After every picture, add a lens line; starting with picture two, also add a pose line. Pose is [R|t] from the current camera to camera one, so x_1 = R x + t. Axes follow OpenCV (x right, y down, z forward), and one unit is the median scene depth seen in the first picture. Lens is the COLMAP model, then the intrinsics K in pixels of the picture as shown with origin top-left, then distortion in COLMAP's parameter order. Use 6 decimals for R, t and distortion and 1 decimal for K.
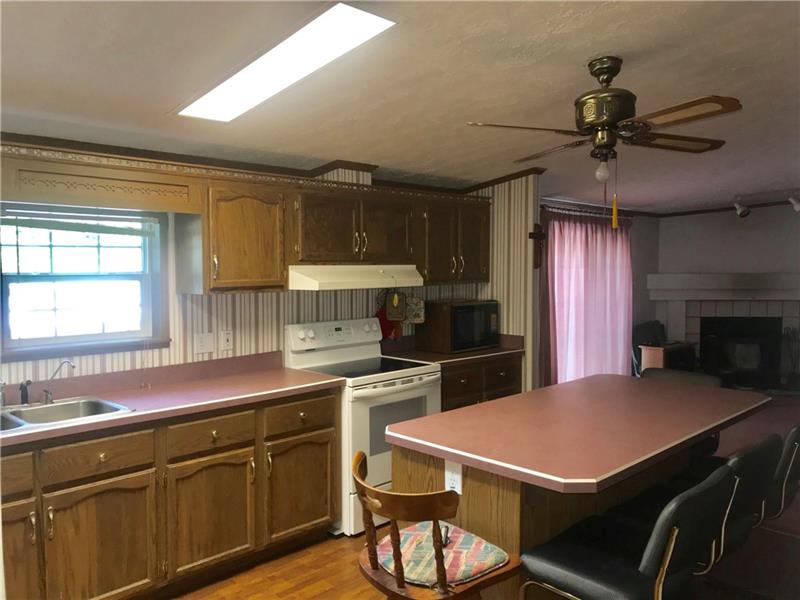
lens RADIAL K [[651.0, 0, 400.0], [0, 651.0, 300.0], [0, 0, 1]] dist [0.008137, 0.001537]
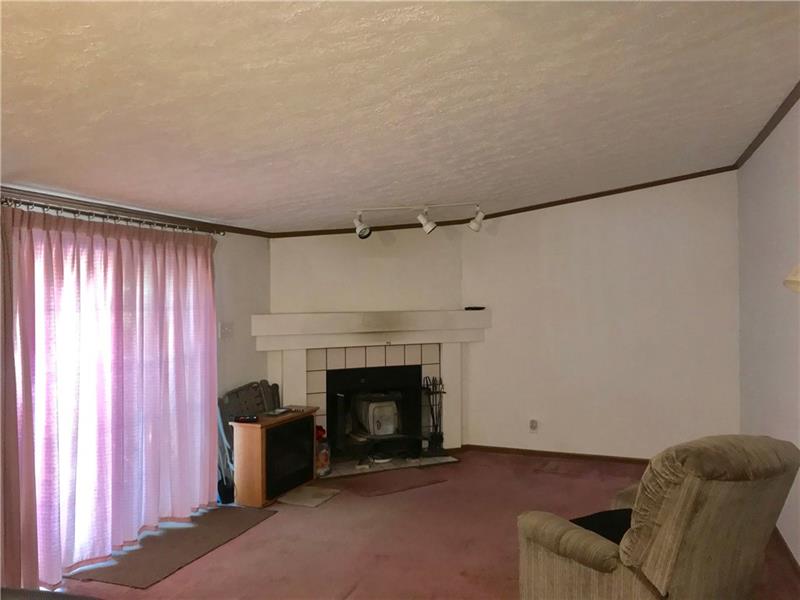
lens RADIAL K [[651.0, 0, 400.0], [0, 651.0, 300.0], [0, 0, 1]] dist [0.008137, 0.001537]
pose [[0.904510, -0.011133, 0.426307, 0.445837], [0.034199, 0.998333, -0.046489, -0.034951], [-0.425079, 0.056629, 0.903383, 0.568251]]
